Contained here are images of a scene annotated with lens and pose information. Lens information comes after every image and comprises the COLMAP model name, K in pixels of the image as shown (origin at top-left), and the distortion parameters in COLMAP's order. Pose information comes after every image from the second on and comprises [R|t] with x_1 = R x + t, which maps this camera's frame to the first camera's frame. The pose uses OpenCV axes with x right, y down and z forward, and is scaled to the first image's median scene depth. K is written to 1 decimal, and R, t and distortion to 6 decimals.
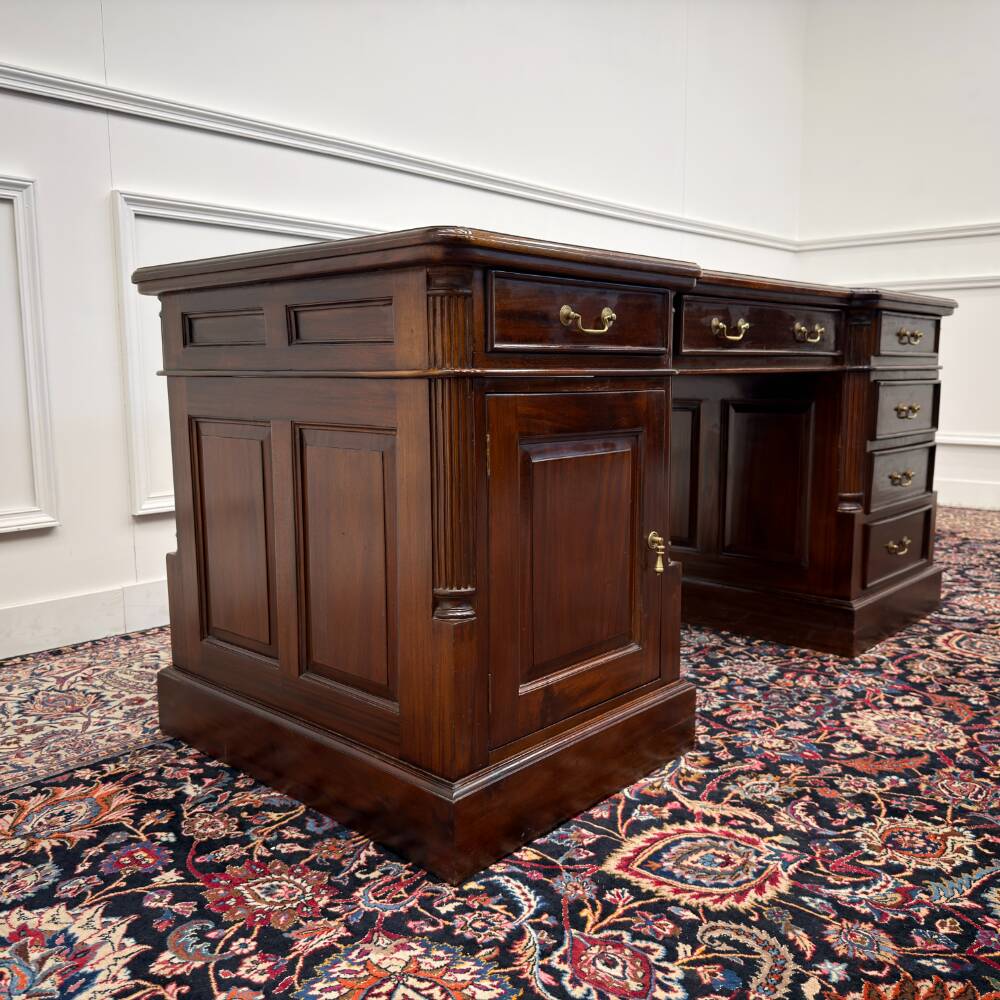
lens RADIAL K [[936.8, 0, 500.0], [0, 936.8, 500.0], [0, 0, 1]] dist [0.066684, -0.120534]
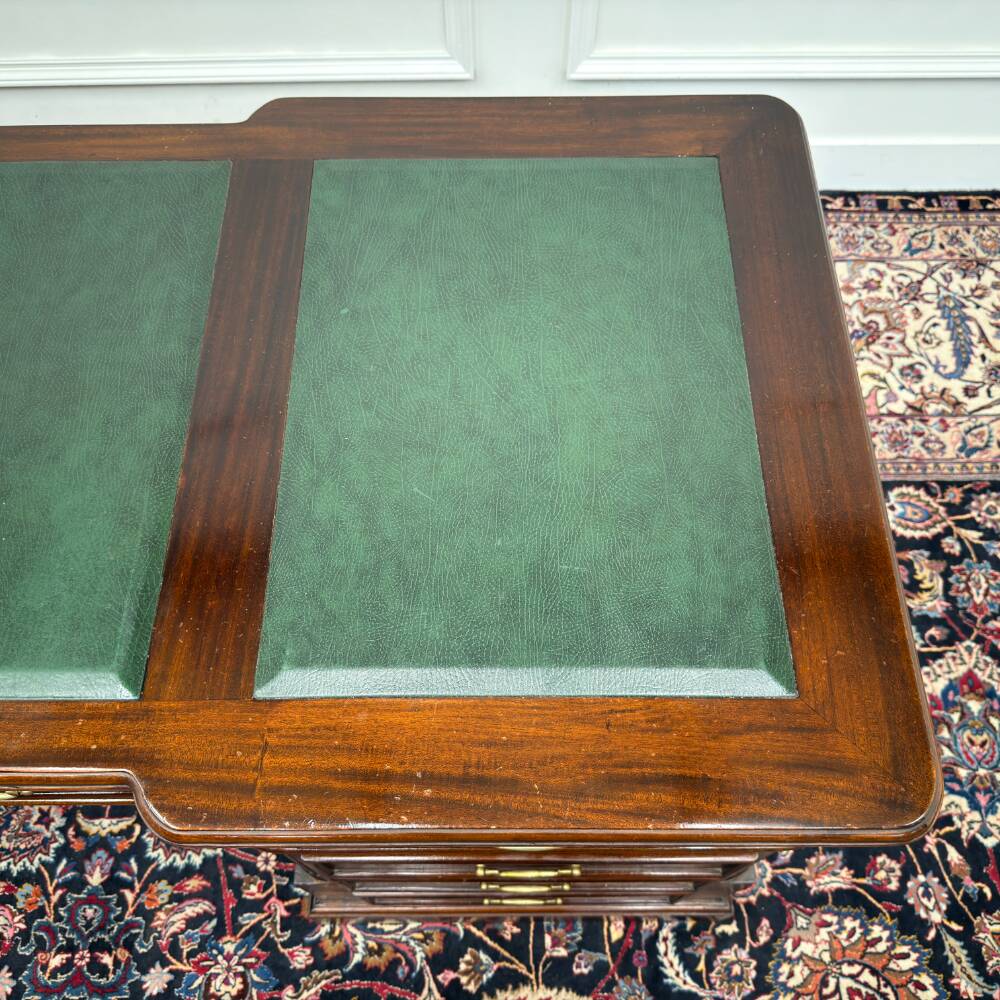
lens RADIAL K [[966.4, 0, 500.0], [0, 966.4, 500.0], [0, 0, 1]] dist [-0.011360, -0.001725]
pose [[0.677591, 0.650151, -0.343764, 0.730187], [-0.099826, 0.544409, 0.832859, -0.822614], [0.728632, -0.530021, 0.433789, 1.407902]]
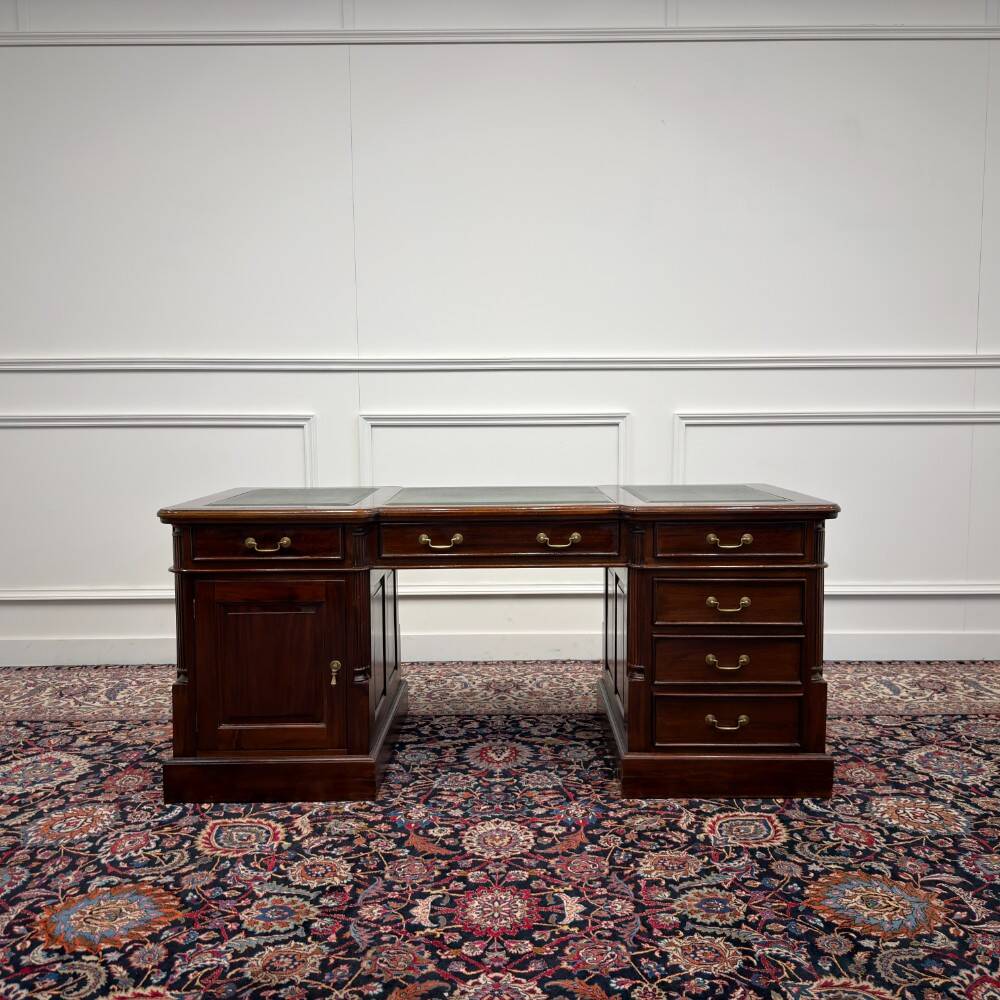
lens RADIAL K [[923.9, 0, 502.8], [0, 923.9, 501.8], [0, 0, 1]] dist [0.142437, -0.282053]
pose [[0.672440, 0.070329, -0.736803, 1.684740], [-0.097836, 0.995186, 0.005702, -0.310471], [0.733657, 0.068251, 0.676084, 0.045463]]
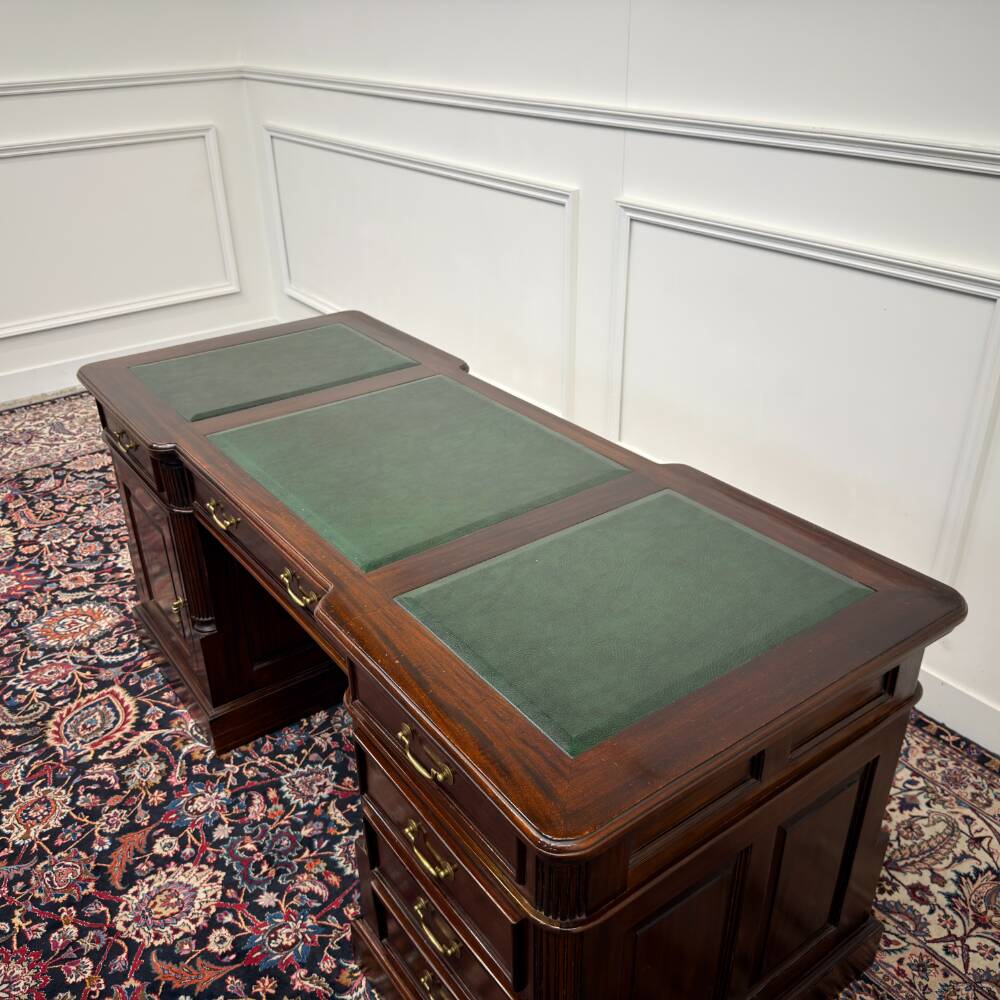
lens RADIAL K [[952.6, 0, 503.8], [0, 952.6, 505.9], [0, 0, 1]] dist [0.013065, -0.028661]
pose [[-0.199244, 0.473987, -0.857694, 1.293877], [-0.116249, 0.857630, 0.500956, -0.903624], [0.973030, 0.199518, -0.115777, 1.685039]]
